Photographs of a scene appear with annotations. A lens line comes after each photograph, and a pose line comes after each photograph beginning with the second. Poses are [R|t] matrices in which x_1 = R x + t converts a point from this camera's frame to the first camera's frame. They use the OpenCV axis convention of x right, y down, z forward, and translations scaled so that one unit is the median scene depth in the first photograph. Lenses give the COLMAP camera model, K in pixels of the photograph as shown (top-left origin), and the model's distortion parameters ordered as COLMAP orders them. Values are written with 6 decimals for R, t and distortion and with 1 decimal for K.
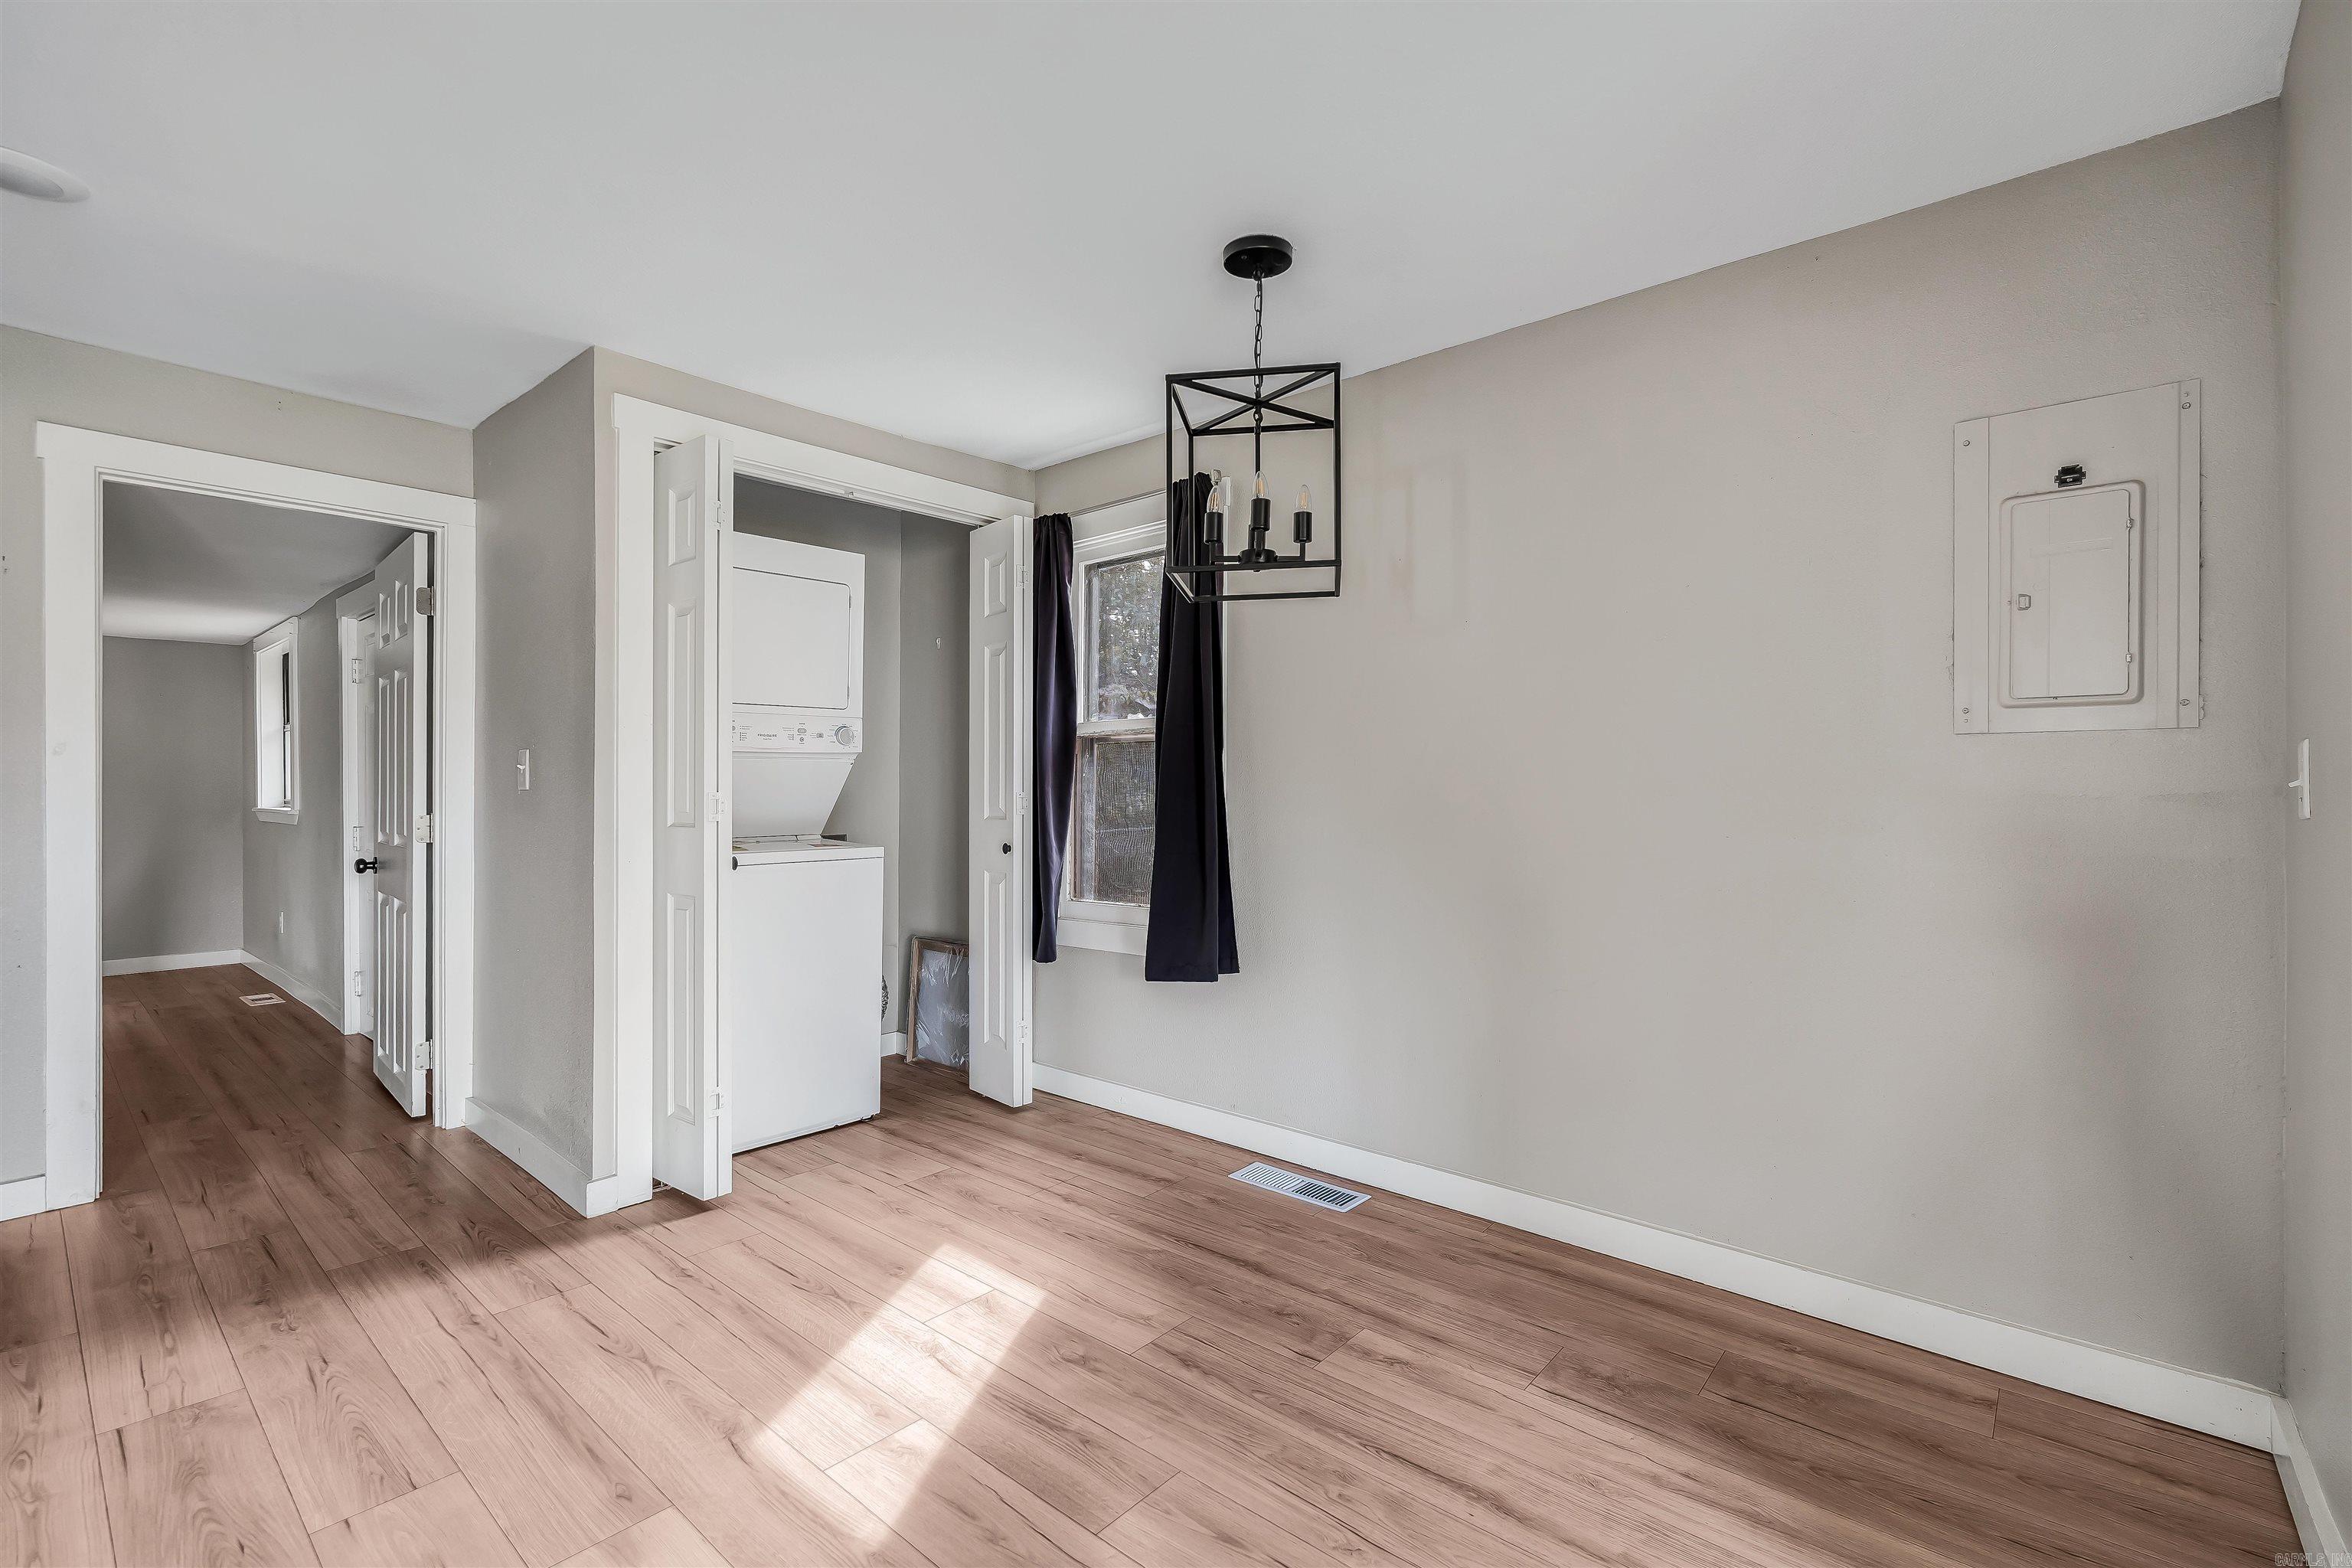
lens RADIAL K [[1045.5, 0, 1173.5], [0, 1045.5, 809.8], [0, 0, 1]] dist [0.000689, -0.000401]
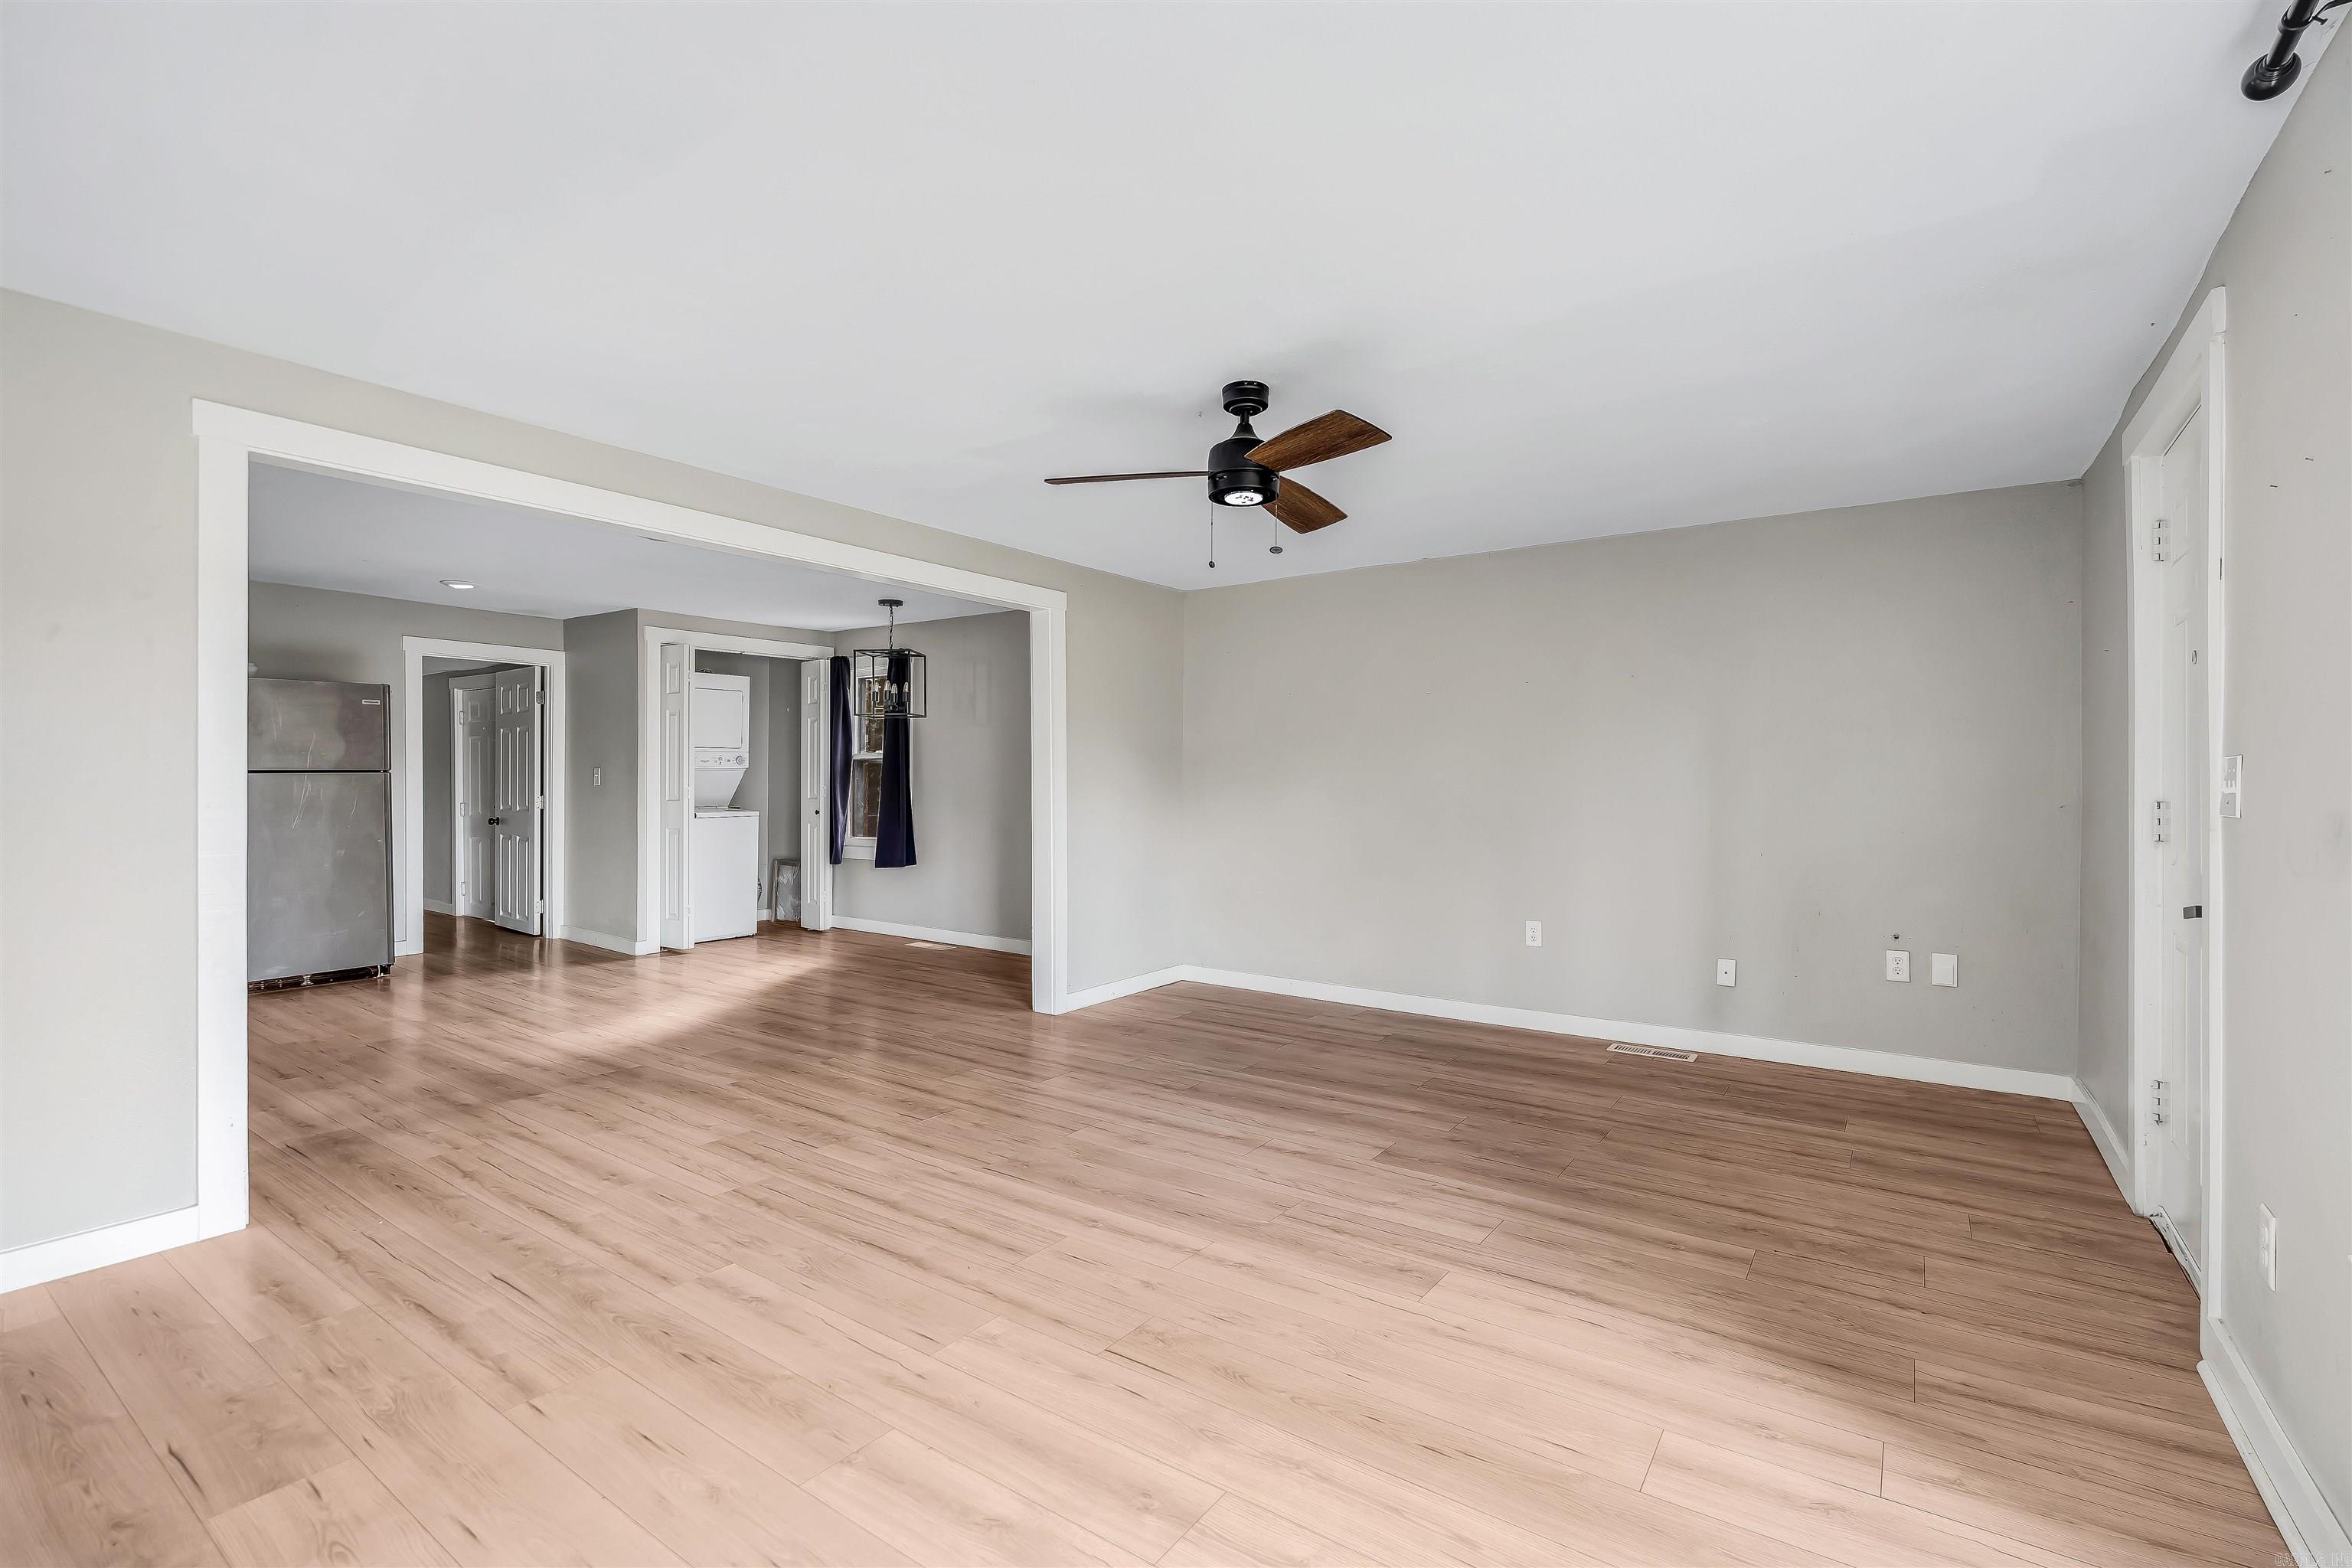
lens RADIAL K [[1045.5, 0, 1170.6], [0, 1045.5, 793.5], [0, 0, 1]] dist [0.000689, -0.000401]
pose [[0.995062, 0.002148, 0.099229, 0.355449], [-0.001770, 0.999991, -0.003897, 0.004797], [-0.099236, 0.003703, 0.995057, -1.233994]]
